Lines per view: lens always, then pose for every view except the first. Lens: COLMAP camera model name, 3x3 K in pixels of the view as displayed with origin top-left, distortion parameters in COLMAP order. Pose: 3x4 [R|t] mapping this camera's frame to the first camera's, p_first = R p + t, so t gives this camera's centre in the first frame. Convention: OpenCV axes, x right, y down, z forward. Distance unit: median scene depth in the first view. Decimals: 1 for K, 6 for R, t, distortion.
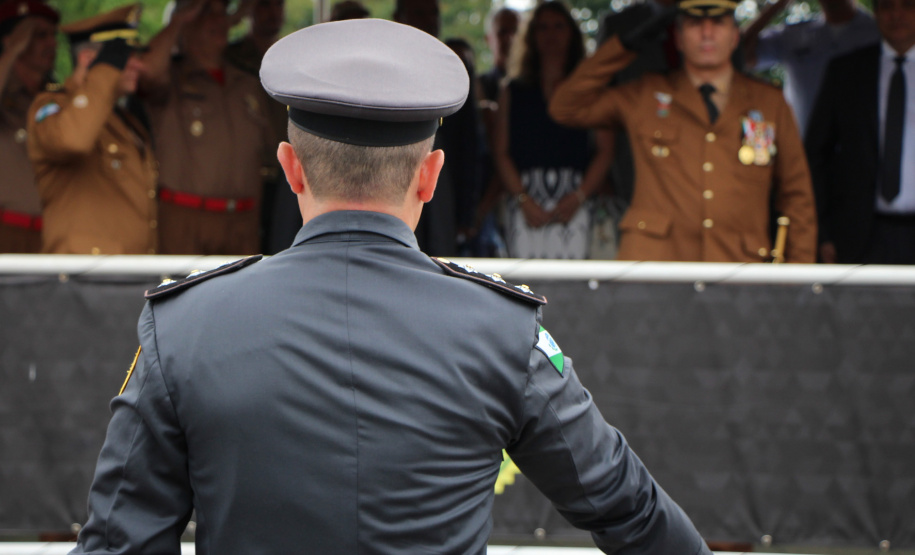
lens RADIAL K [[5518.7, 0, 457.5], [0, 5518.7, 277.5], [0, 0, 1]] dist [2.296670, 13.660320]
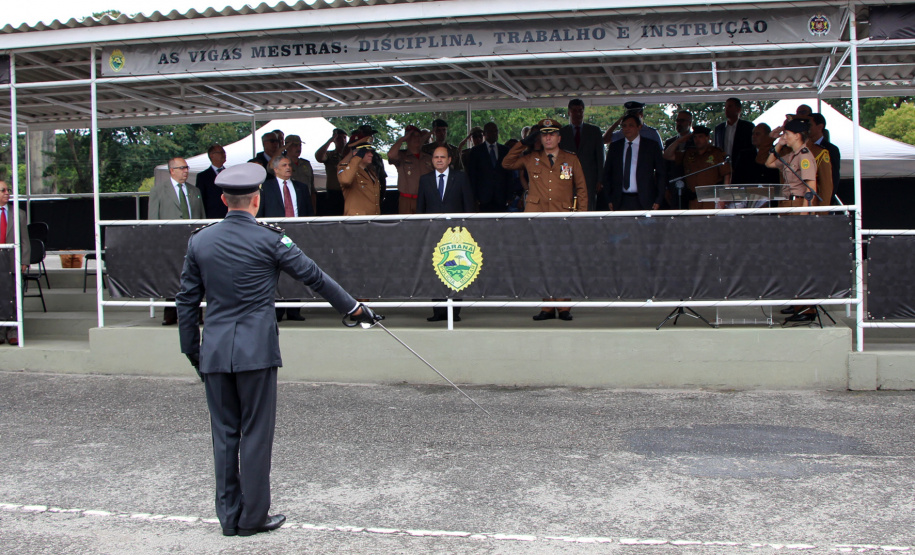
lens RADIAL K [[5518.7, 0, 457.5], [0, 5518.7, 277.5], [0, 0, 1]] dist [2.296670, 13.660320]
pose [[0.930107, -0.023788, -0.366517, 1.179185], [0.030587, 0.999451, 0.012753, -0.006889], [0.366013, -0.023072, 0.930324, -1.999980]]
